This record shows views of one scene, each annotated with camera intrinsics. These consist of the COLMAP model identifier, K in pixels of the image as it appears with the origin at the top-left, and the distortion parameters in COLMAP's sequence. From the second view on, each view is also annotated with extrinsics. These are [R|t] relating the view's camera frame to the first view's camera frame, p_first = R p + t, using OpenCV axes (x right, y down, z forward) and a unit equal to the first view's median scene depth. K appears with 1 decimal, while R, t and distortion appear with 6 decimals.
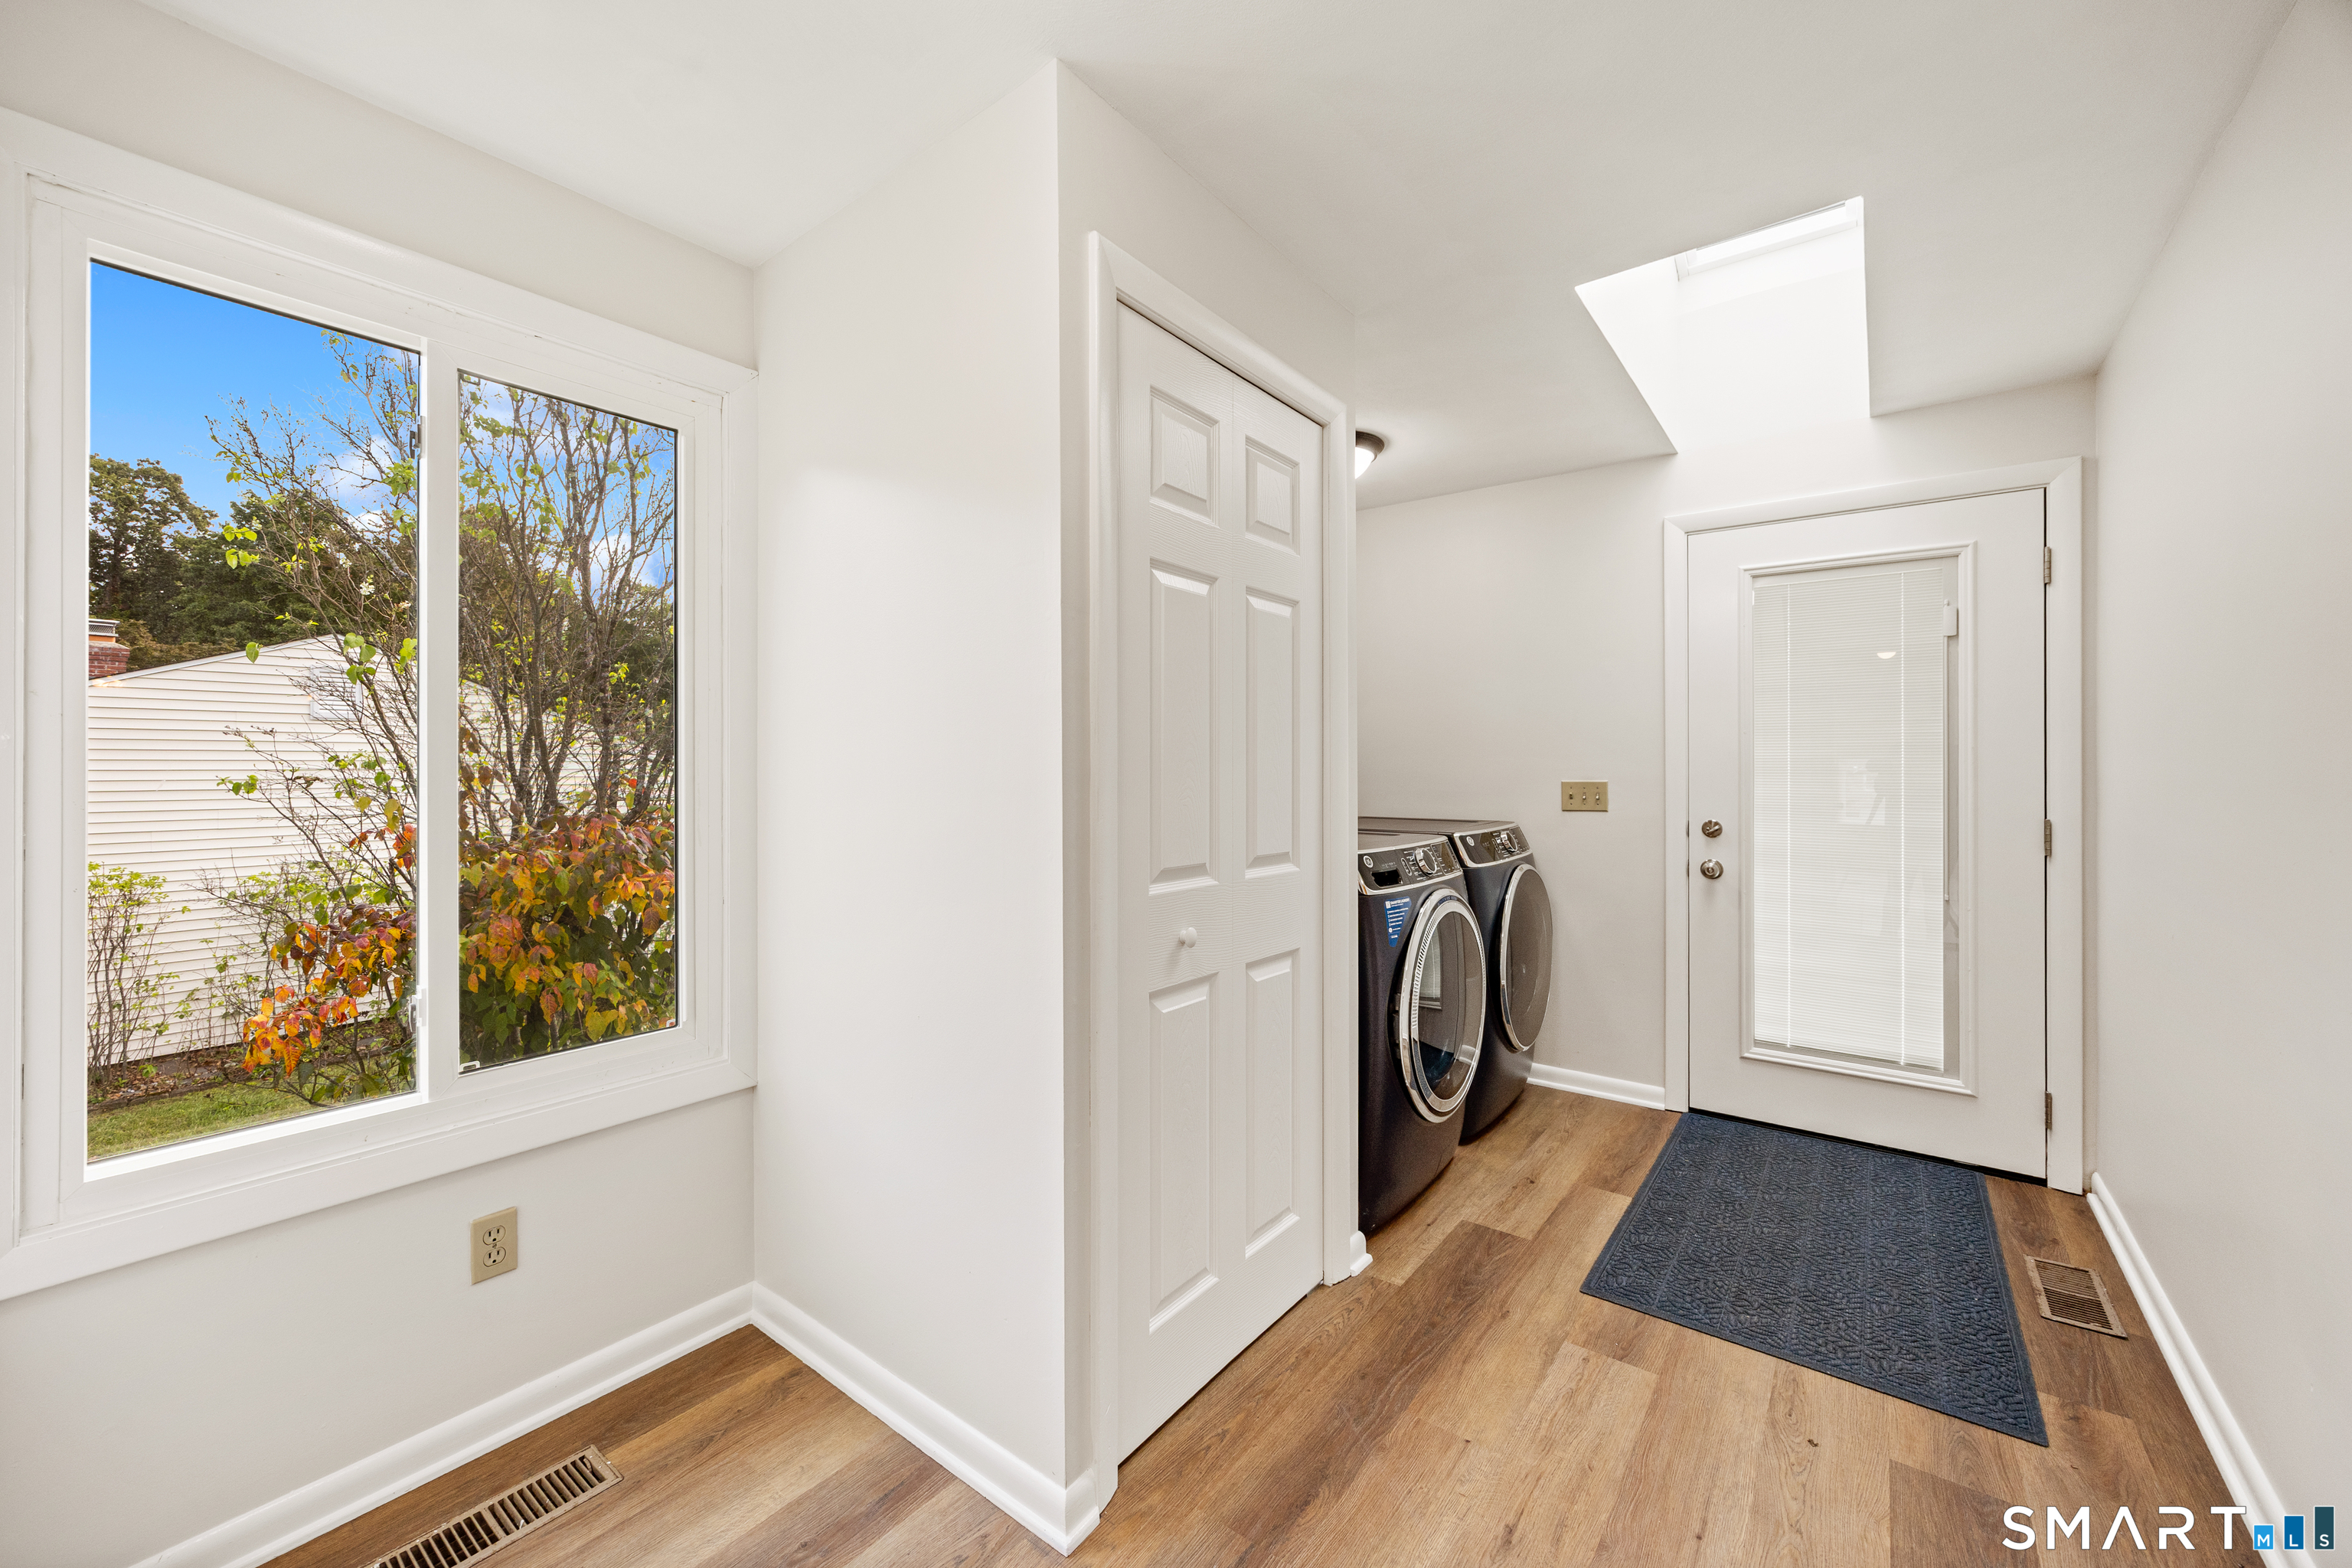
lens RADIAL K [[919.6, 0, 1176.0], [0, 919.6, 758.6], [0, 0, 1]] dist [-0.000790, 0.000101]
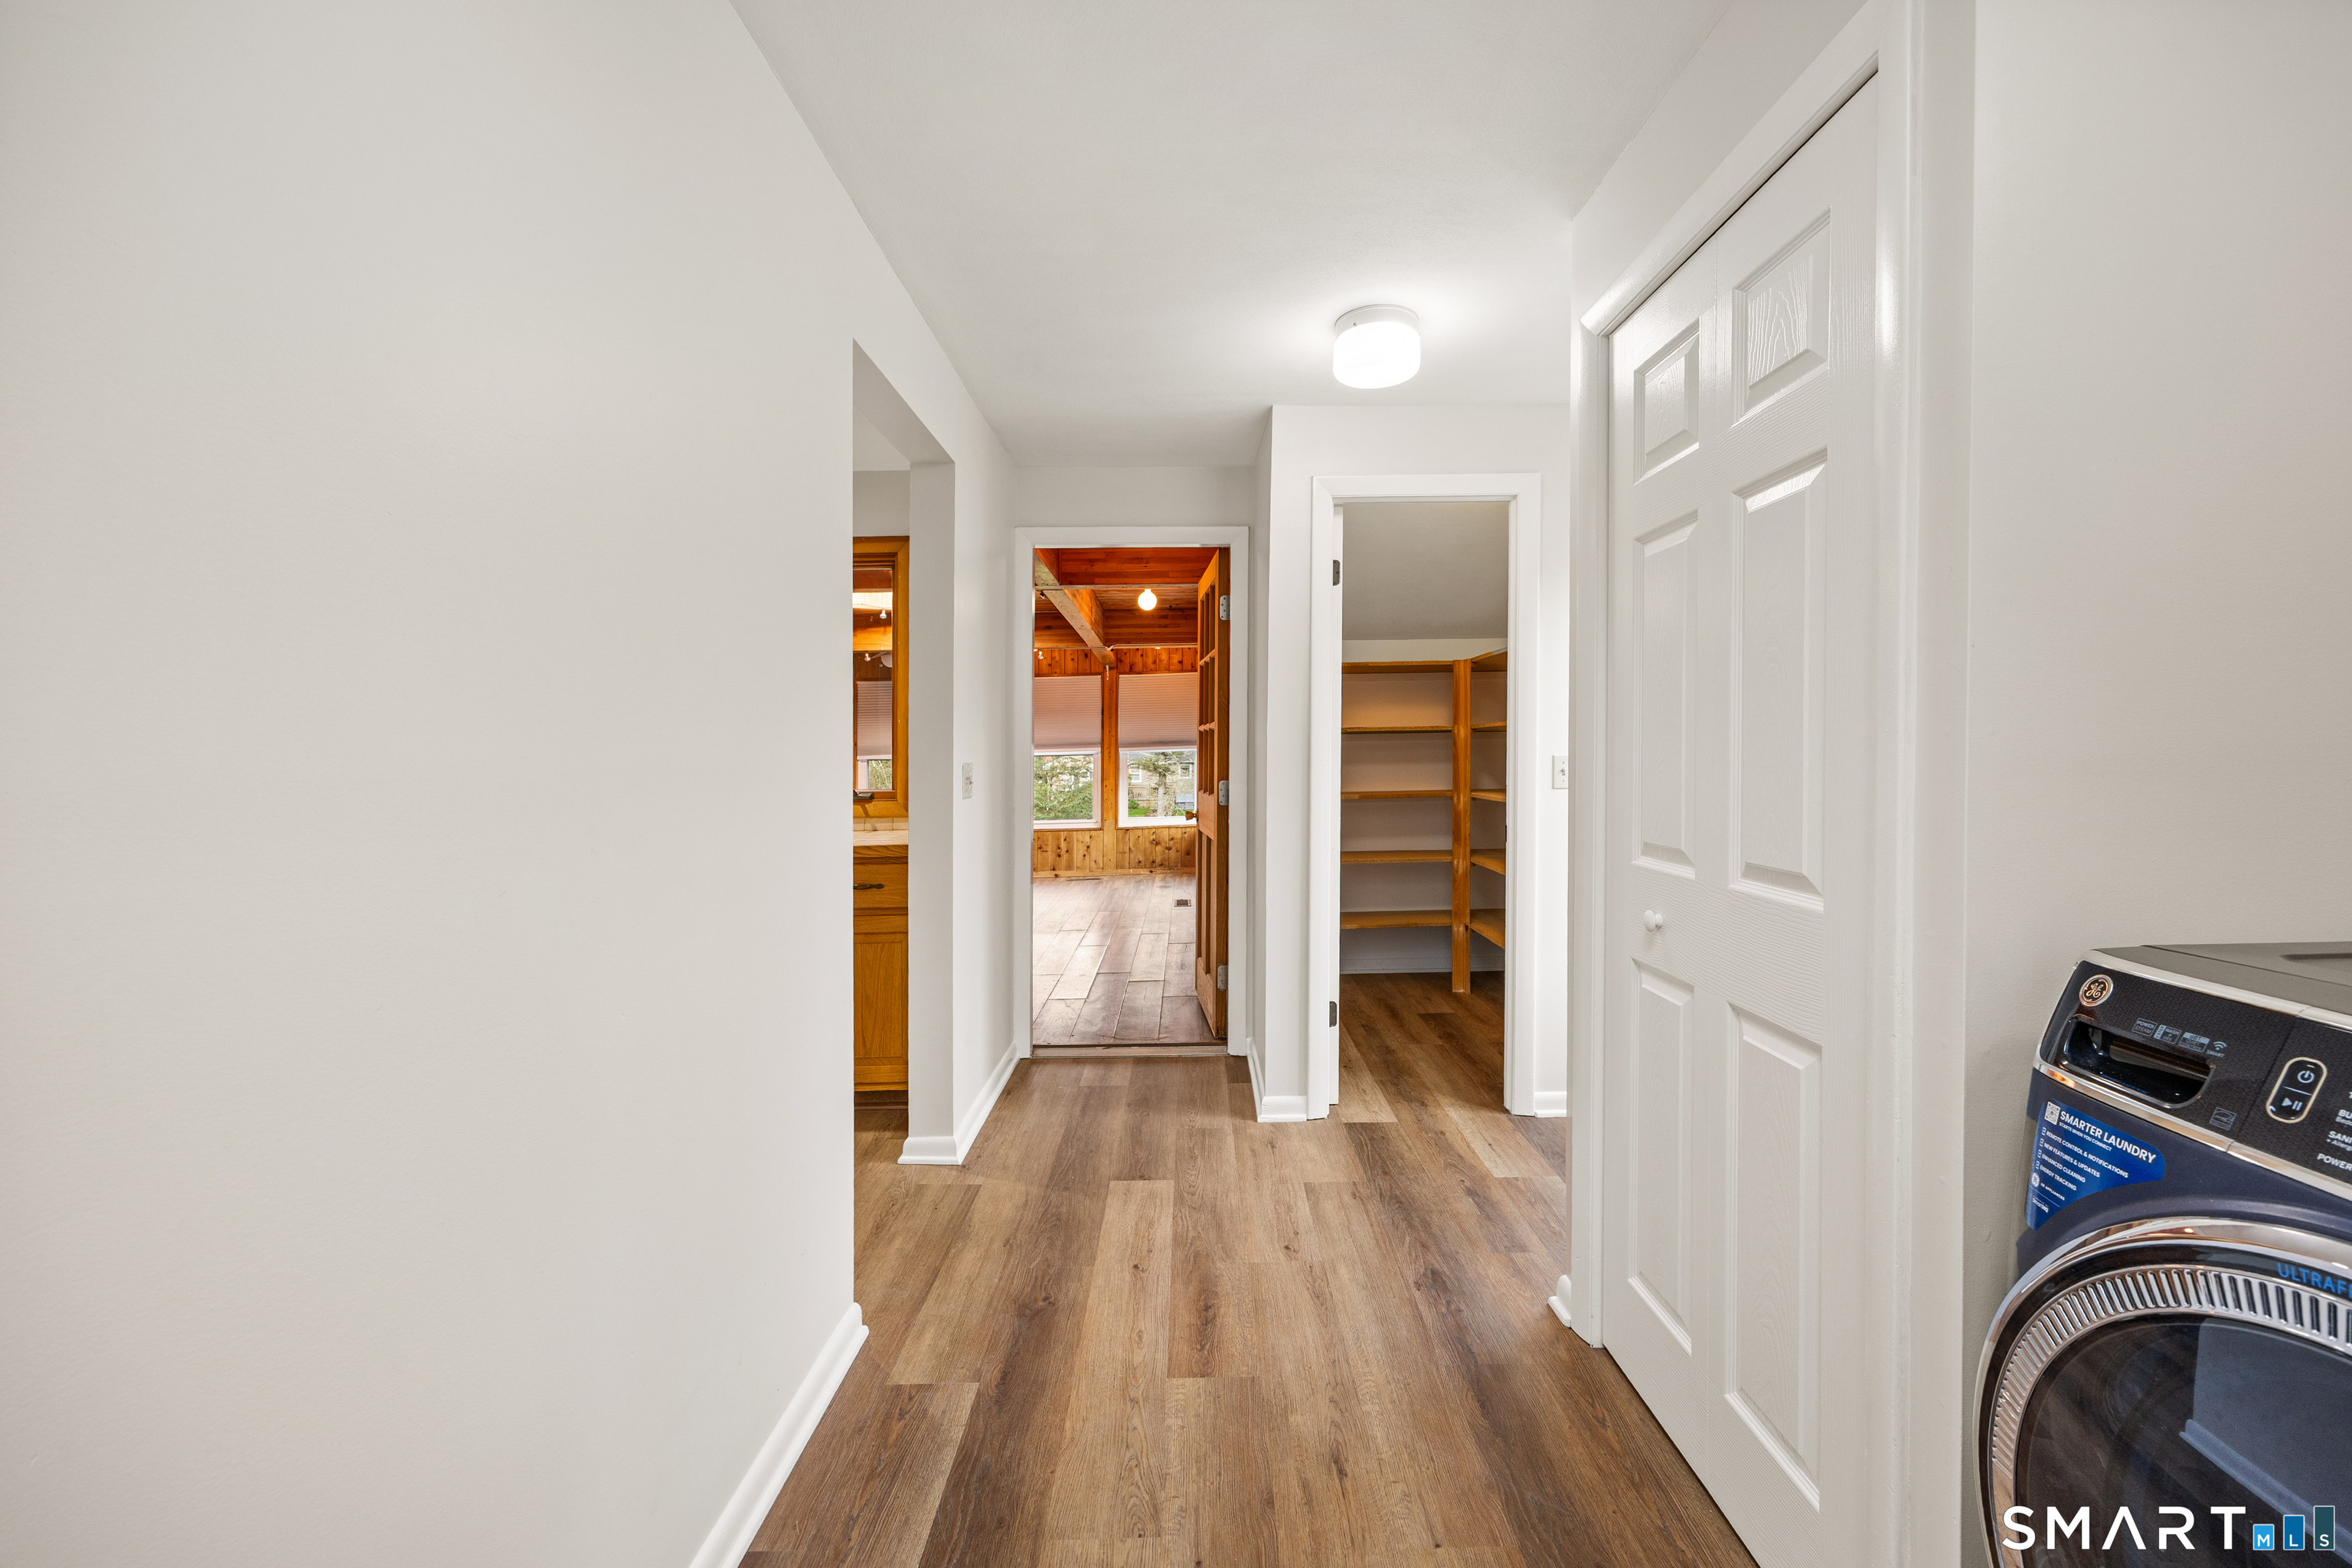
lens RADIAL K [[919.6, 0, 1176.0], [0, 919.6, 758.6], [0, 0, 1]] dist [-0.000790, 0.000101]
pose [[-0.799911, 0.006994, -0.600078, 1.007959], [0.004720, 0.999974, 0.005363, 0.022164], [0.600100, 0.001458, -0.799924, 1.530295]]
